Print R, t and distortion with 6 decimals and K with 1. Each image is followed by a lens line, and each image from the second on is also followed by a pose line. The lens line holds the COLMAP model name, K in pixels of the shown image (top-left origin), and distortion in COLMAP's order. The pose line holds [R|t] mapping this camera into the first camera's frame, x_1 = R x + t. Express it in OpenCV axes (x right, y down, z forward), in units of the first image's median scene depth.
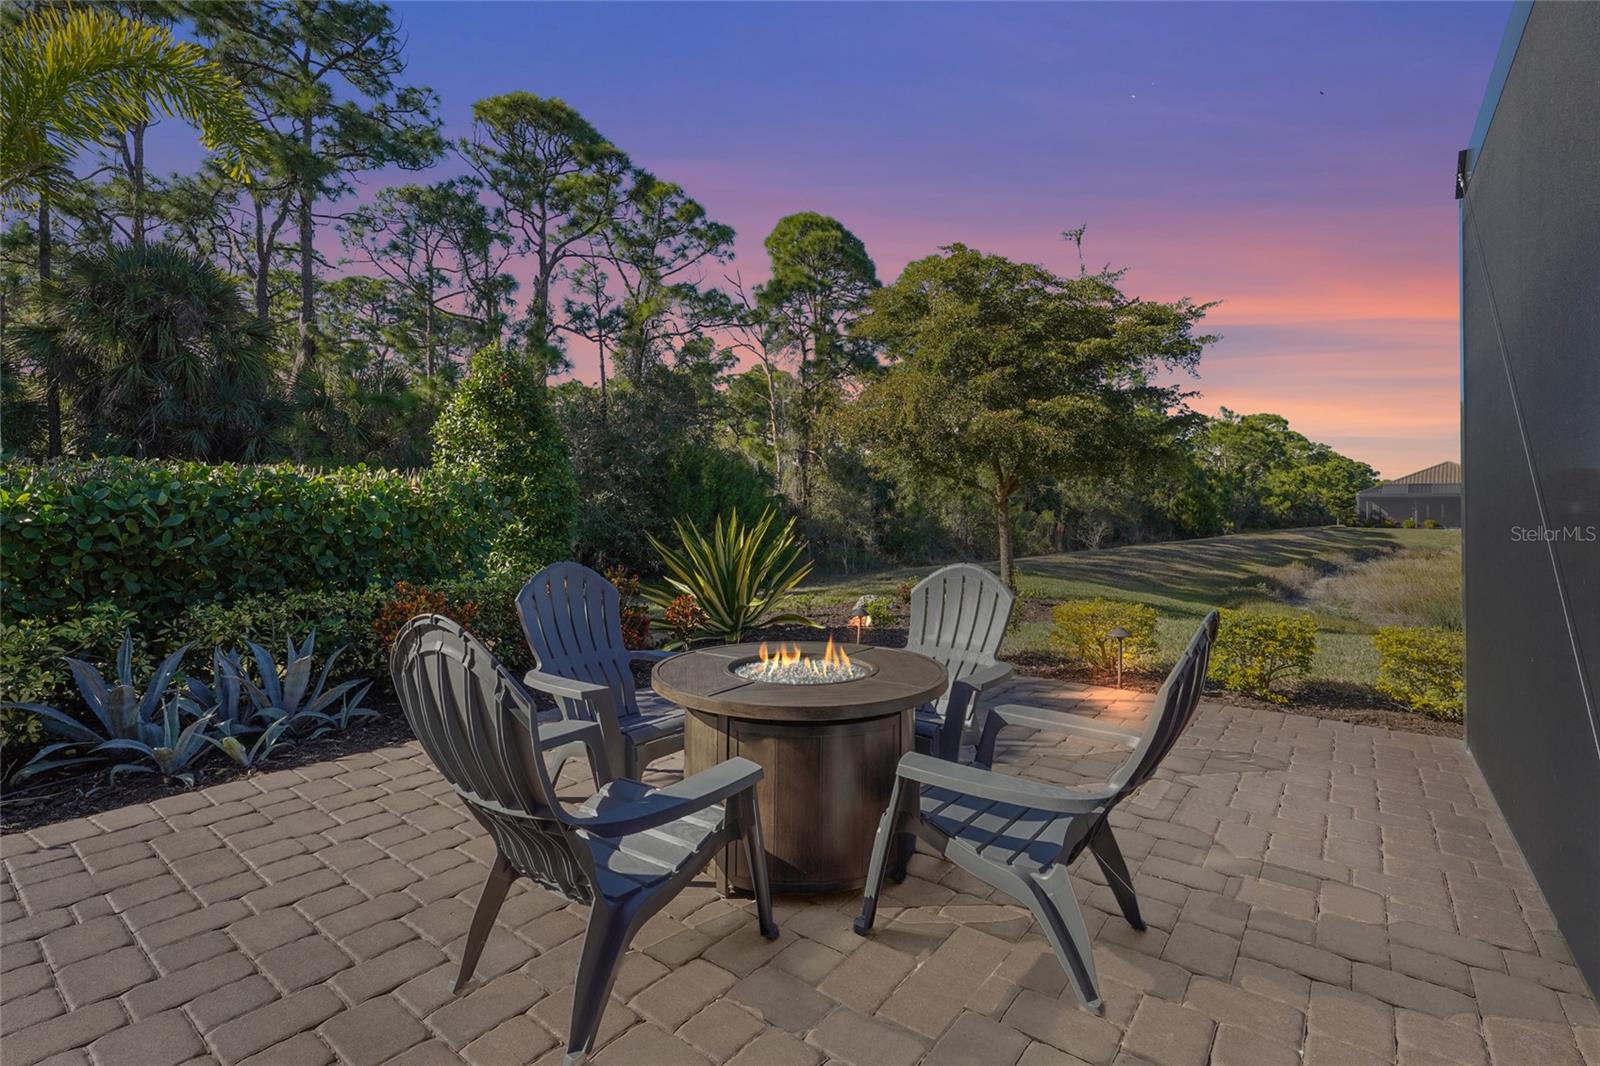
lens RADIAL K [[726.9, 0, 781.9], [0, 726.9, 500.9], [0, 0, 1]] dist [-0.000471, 0.000494]
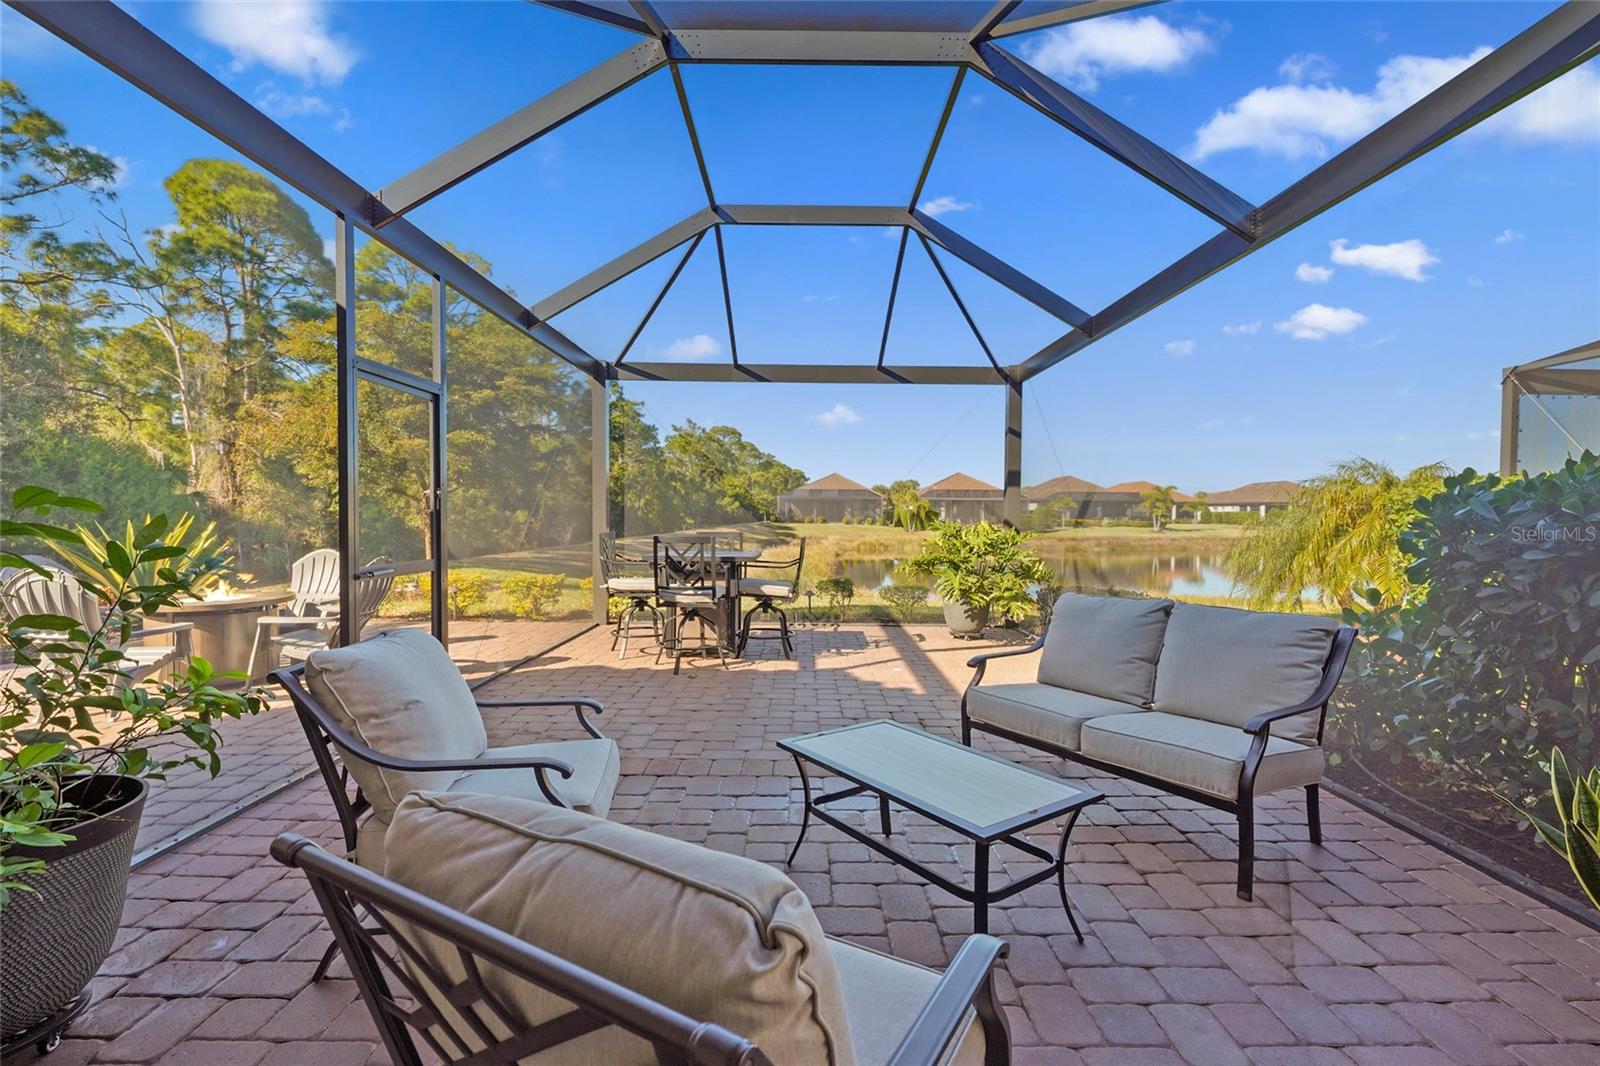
lens RADIAL K [[745.1, 0, 791.3], [0, 745.1, 535.0], [0, 0, 1]] dist [0.000934, -0.000761]
pose [[0.783590, -0.020966, 0.620924, 0.000010], [-0.009273, 0.998924, 0.045432, -0.004746], [-0.621209, -0.041358, 0.782553, -0.122261]]
